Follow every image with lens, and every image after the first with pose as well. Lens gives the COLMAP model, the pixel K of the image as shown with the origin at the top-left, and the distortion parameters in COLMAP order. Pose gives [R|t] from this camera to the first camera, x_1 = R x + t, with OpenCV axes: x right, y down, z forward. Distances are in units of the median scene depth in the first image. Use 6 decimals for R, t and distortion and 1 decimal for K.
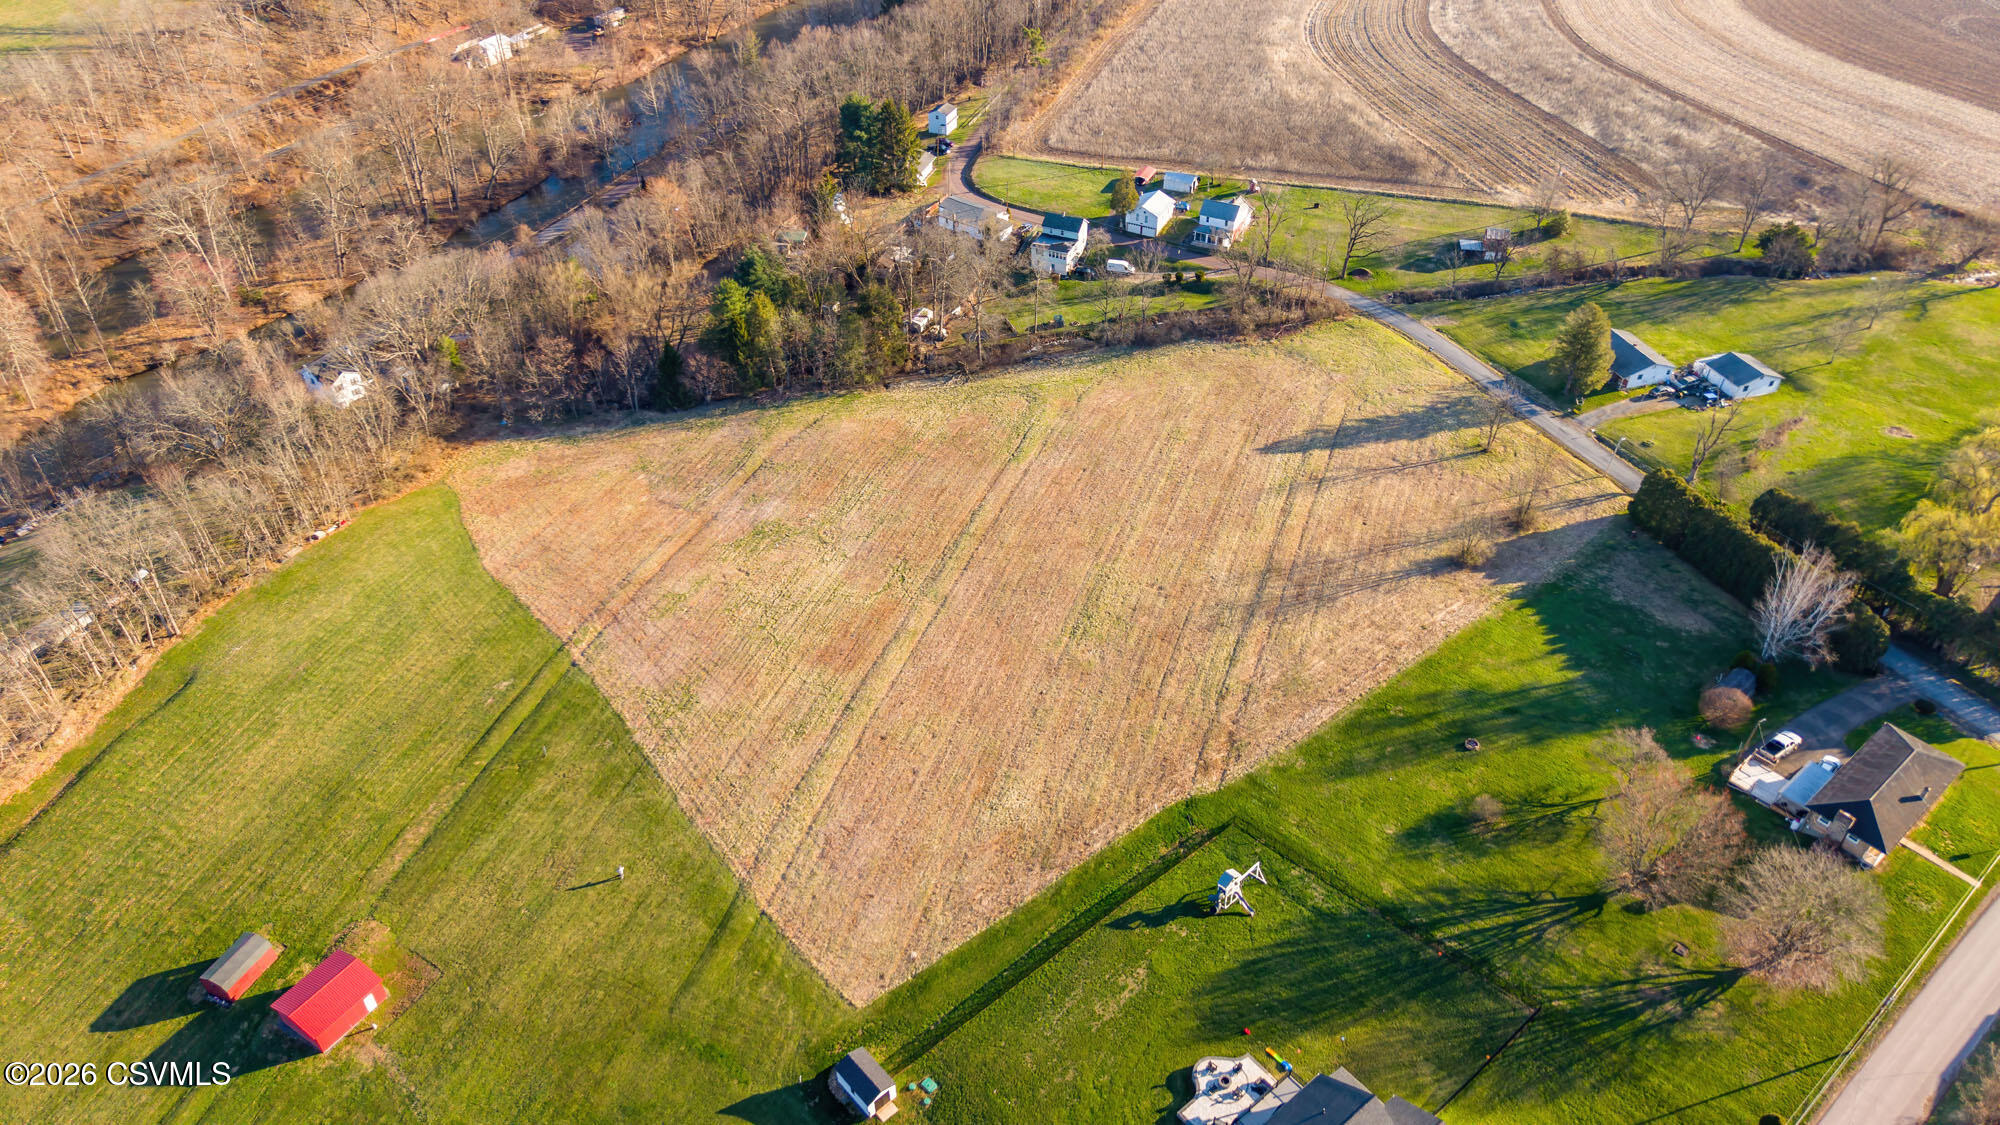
lens RADIAL K [[1314.5, 0, 1002.4], [0, 1314.5, 593.6], [0, 0, 1]] dist [0.024065, -0.023397]
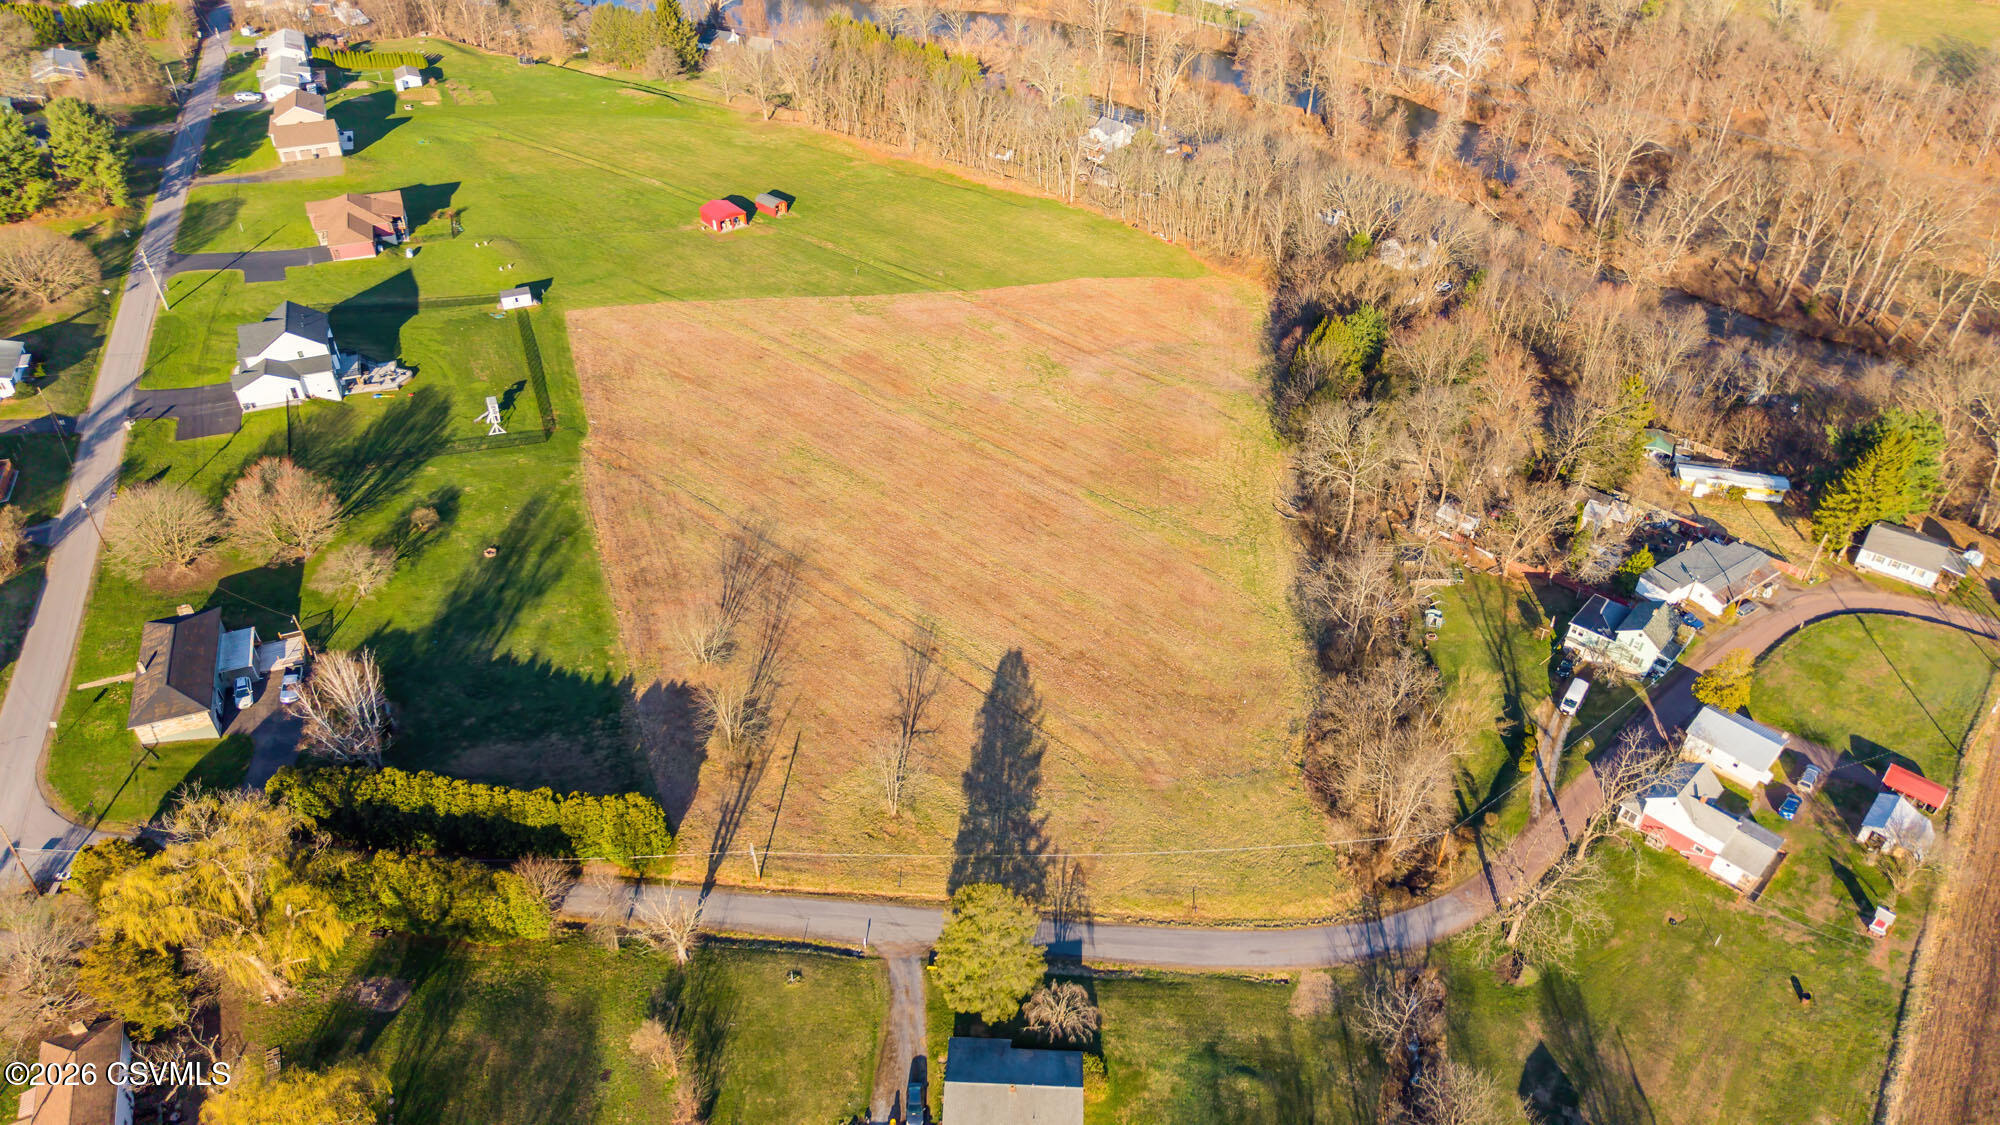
lens RADIAL K [[1314.5, 0, 1002.4], [0, 1314.5, 593.6], [0, 0, 1]] dist [0.024065, -0.023397]
pose [[-0.317233, 0.600099, -0.734333, 0.821107], [-0.614027, 0.460135, 0.641285, -0.677586], [0.722727, 0.654337, 0.222507, 0.817534]]
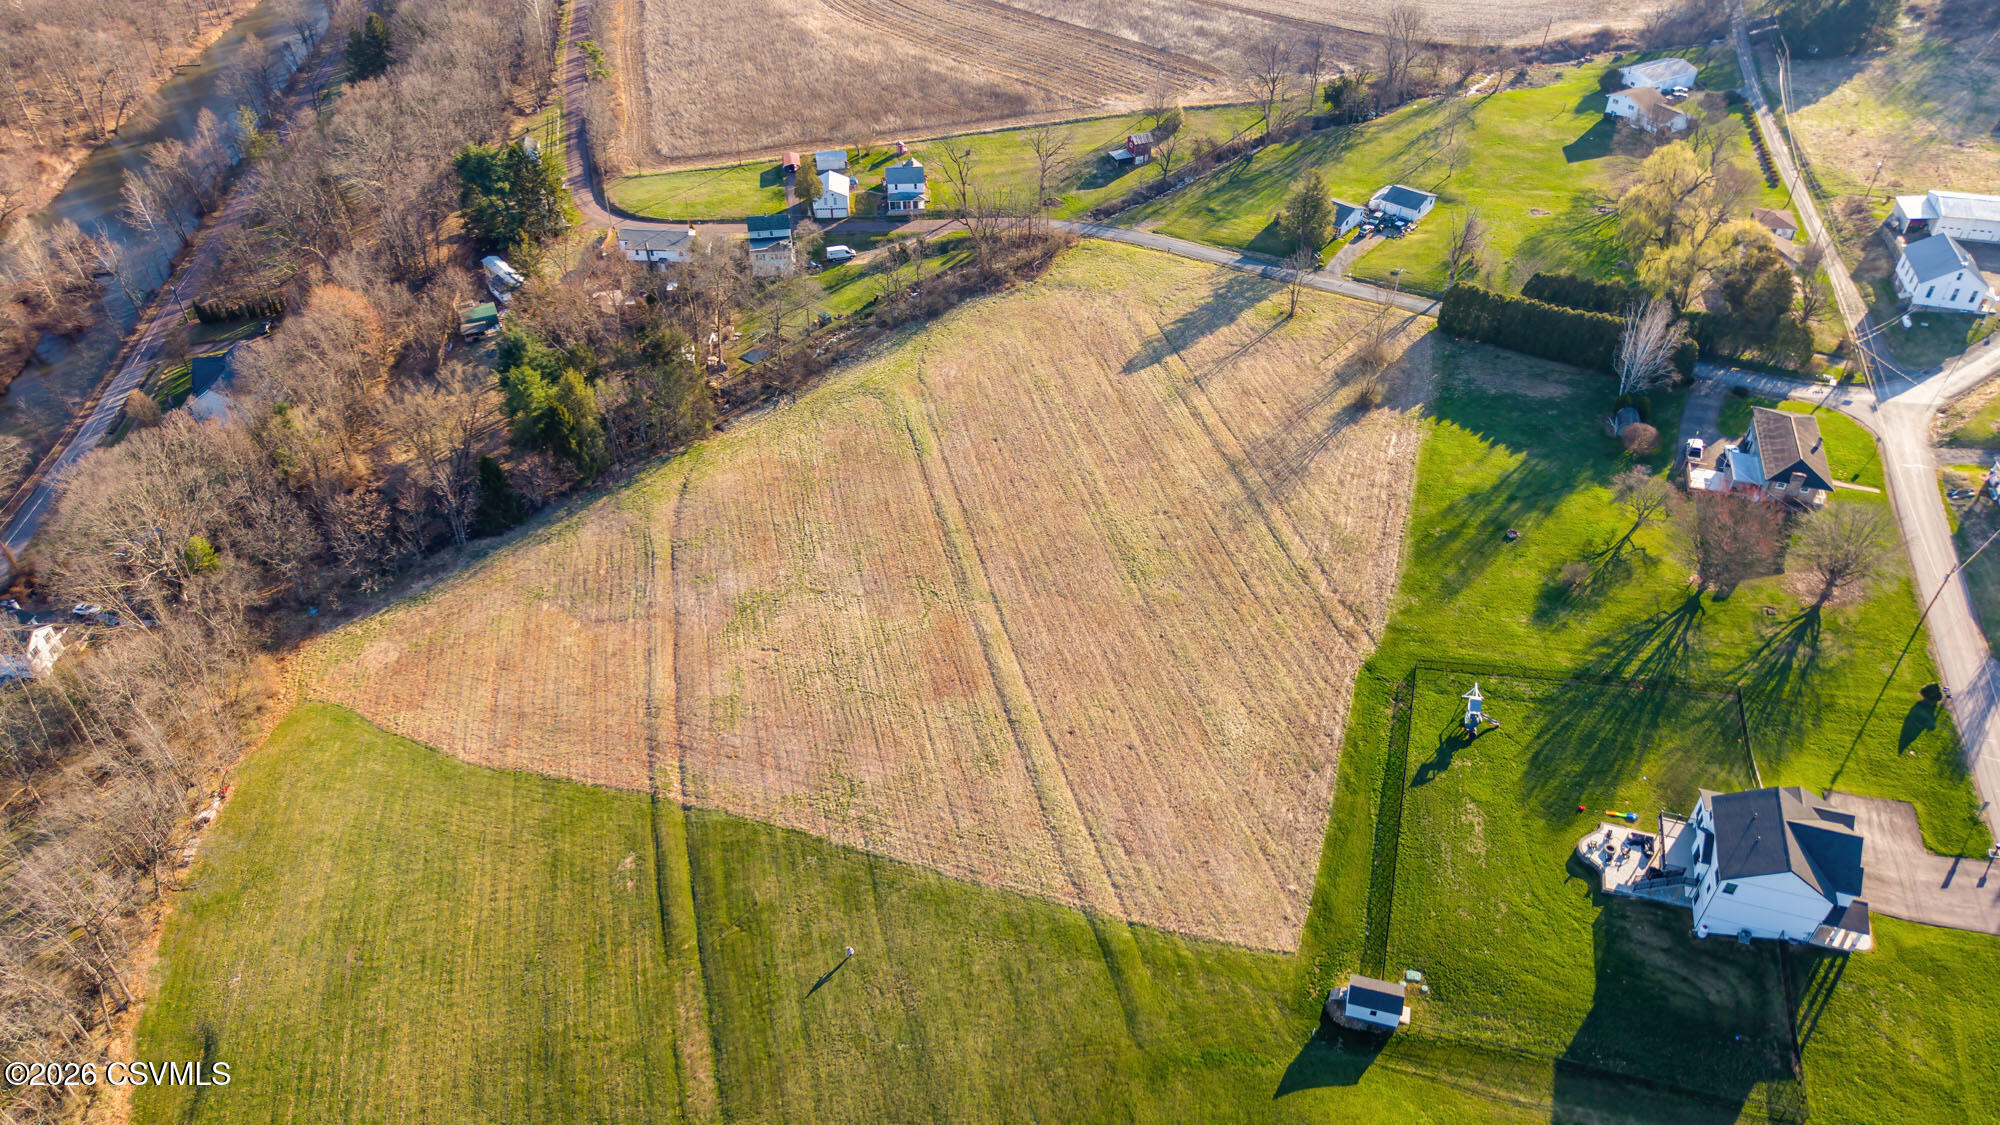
lens RADIAL K [[1314.5, 0, 1002.4], [0, 1314.5, 593.6], [0, 0, 1]] dist [0.024065, -0.023397]
pose [[0.843340, -0.352962, 0.405211, -0.392974], [0.346594, 0.933513, 0.091799, -0.076143], [-0.410671, 0.063026, 0.909603, 0.089307]]
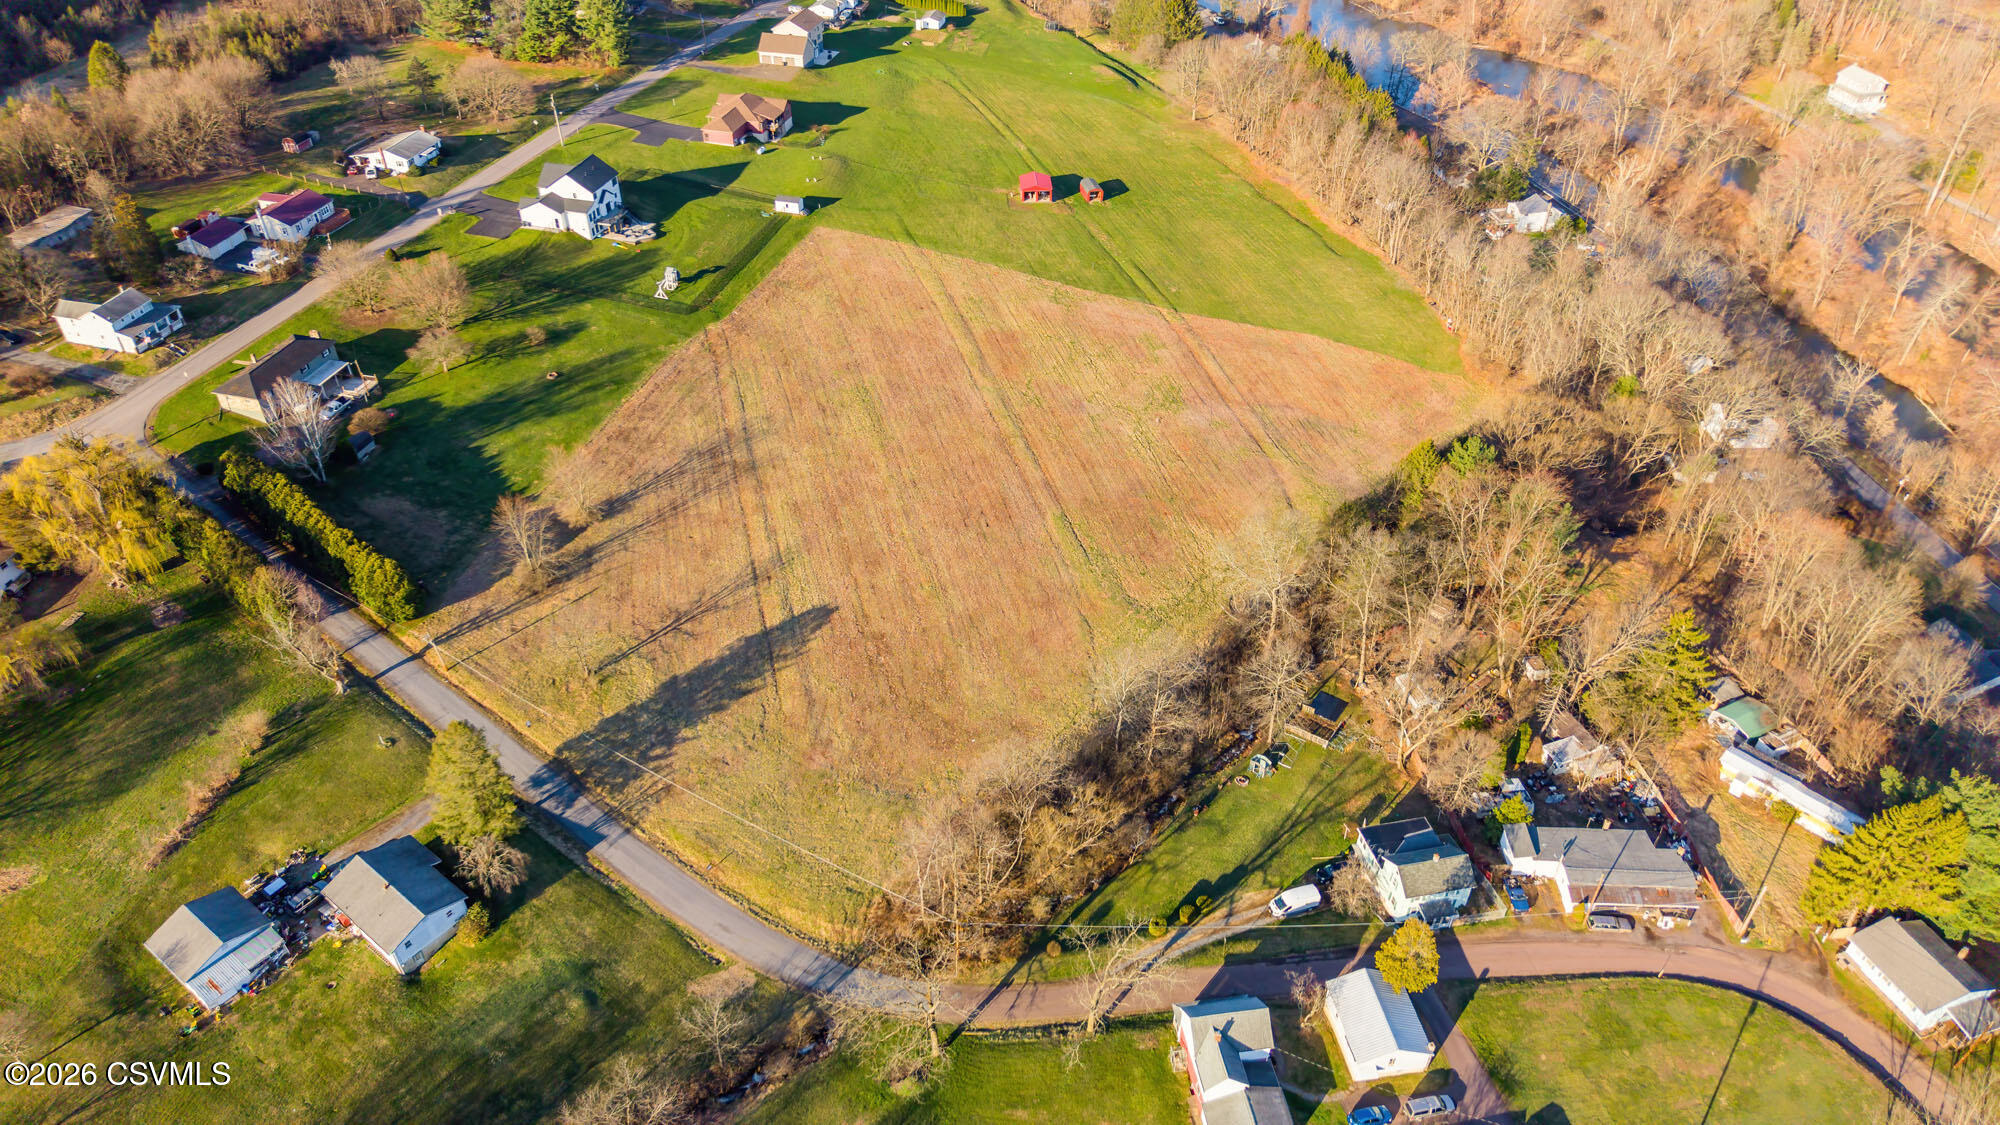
lens RADIAL K [[1314.5, 0, 1002.4], [0, 1314.5, 593.6], [0, 0, 1]] dist [0.024065, -0.023397]
pose [[-0.813827, 0.364256, -0.452773, 0.517543], [-0.376963, 0.262051, 0.888385, -0.958439], [0.442249, 0.893671, -0.075953, 1.150148]]
